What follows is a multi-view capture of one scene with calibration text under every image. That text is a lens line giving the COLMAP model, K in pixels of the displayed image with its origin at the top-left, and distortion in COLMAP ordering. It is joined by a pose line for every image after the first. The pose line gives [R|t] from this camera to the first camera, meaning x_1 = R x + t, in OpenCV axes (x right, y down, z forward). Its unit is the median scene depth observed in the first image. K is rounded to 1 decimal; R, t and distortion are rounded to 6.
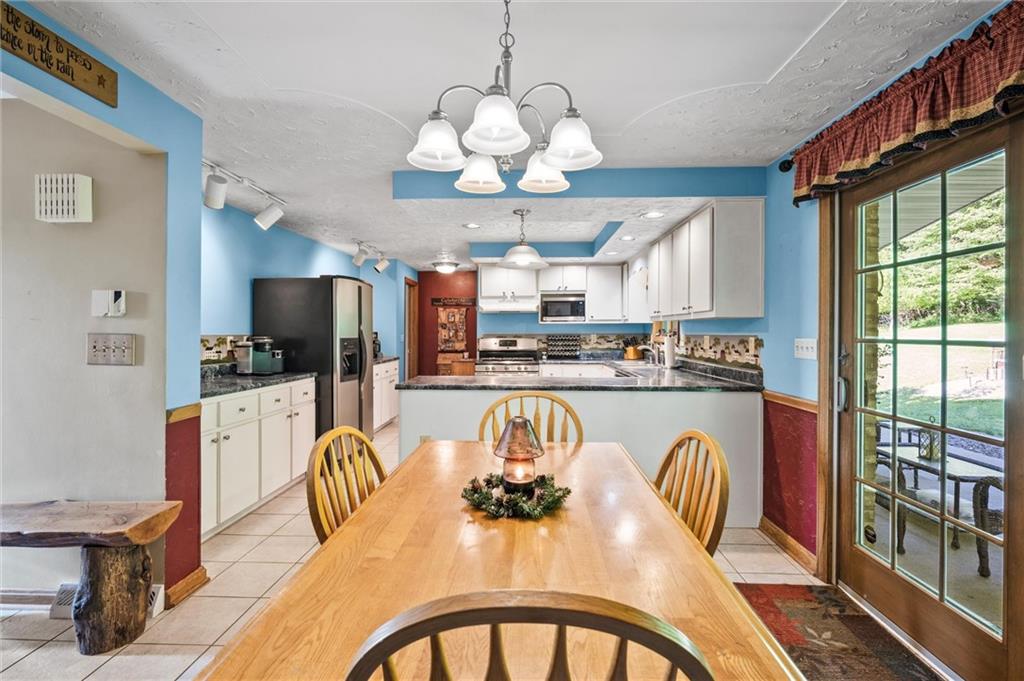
lens RADIAL K [[463.9, 0, 515.9], [0, 463.9, 332.8], [0, 0, 1]] dist [-0.011381, -0.000298]
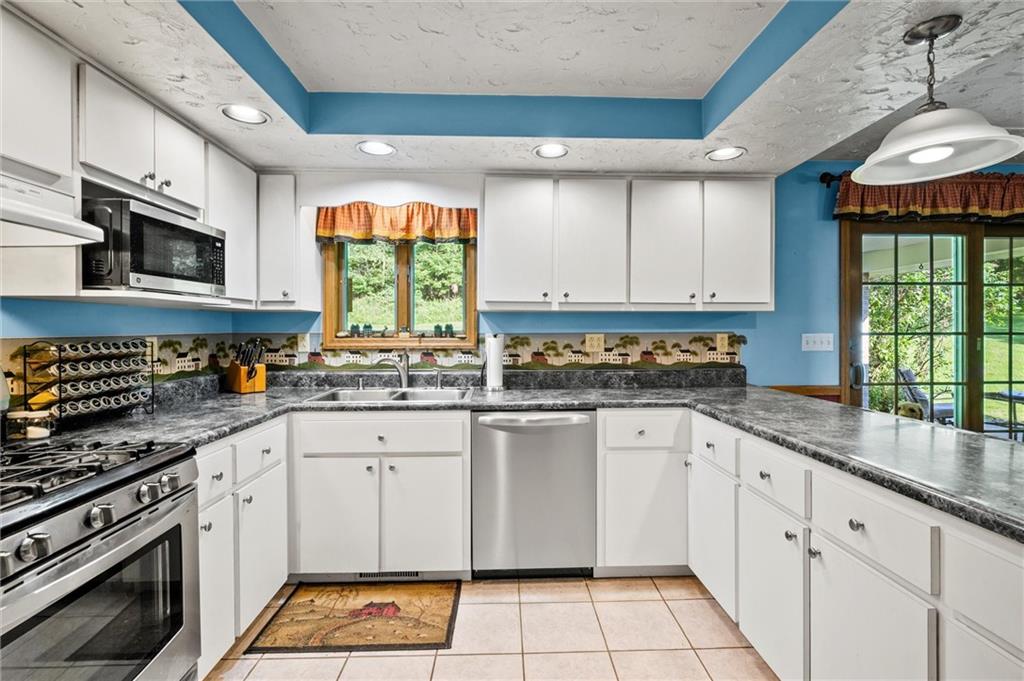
lens RADIAL K [[463.9, 0, 514.8], [0, 463.9, 337.7], [0, 0, 1]] dist [-0.011381, -0.000298]
pose [[-0.062827, -0.018019, 0.997862, -0.210509], [0.005631, 0.999815, 0.018409, -0.001117], [-0.998009, 0.006776, -0.062714, 0.806243]]
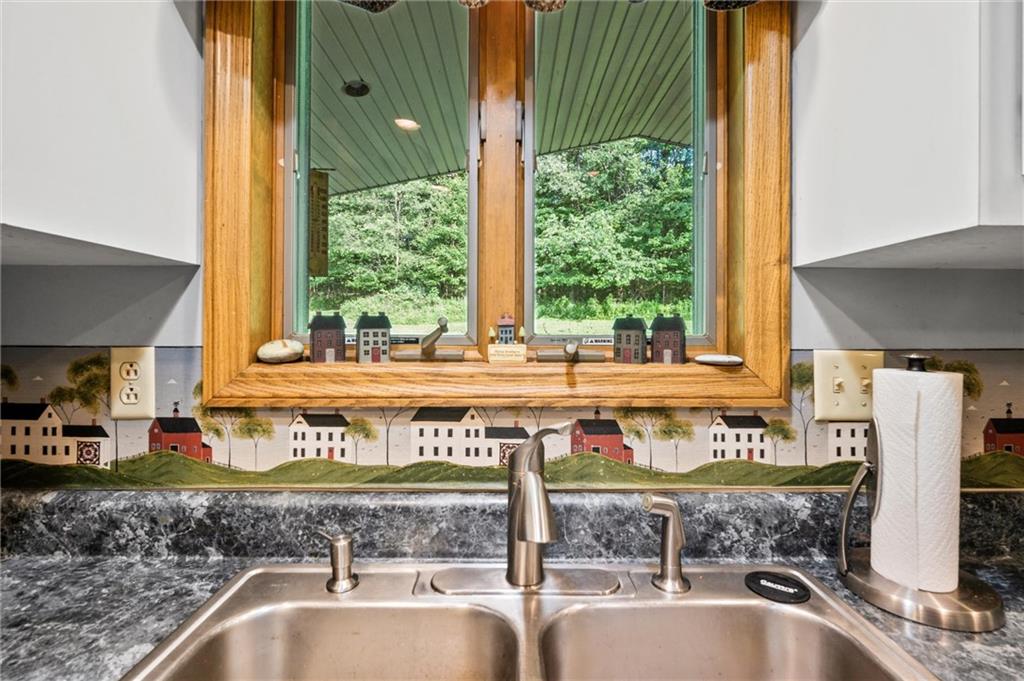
lens RADIAL K [[463.9, 0, 511.6], [0, 463.9, 335.3], [0, 0, 1]] dist [-0.011381, -0.000298]
pose [[-0.032870, -0.011893, 0.999389, 0.160117], [0.002387, 0.999925, 0.011978, -0.002310], [-0.999457, 0.002779, -0.032839, 0.896973]]
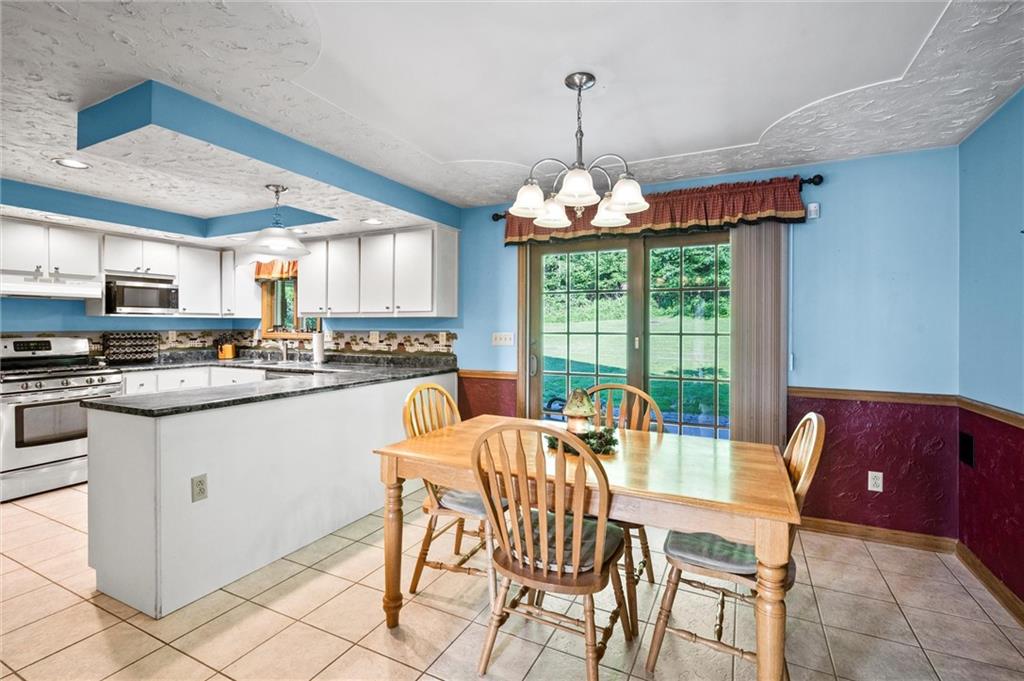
lens RADIAL K [[463.9, 0, 516.1], [0, 463.9, 333.7], [0, 0, 1]] dist [-0.011381, -0.000298]
pose [[0.409118, -0.013656, 0.912379, -0.339261], [0.001601, 0.999897, 0.014248, -0.002306], [-0.912480, -0.004368, 0.409098, 0.143936]]
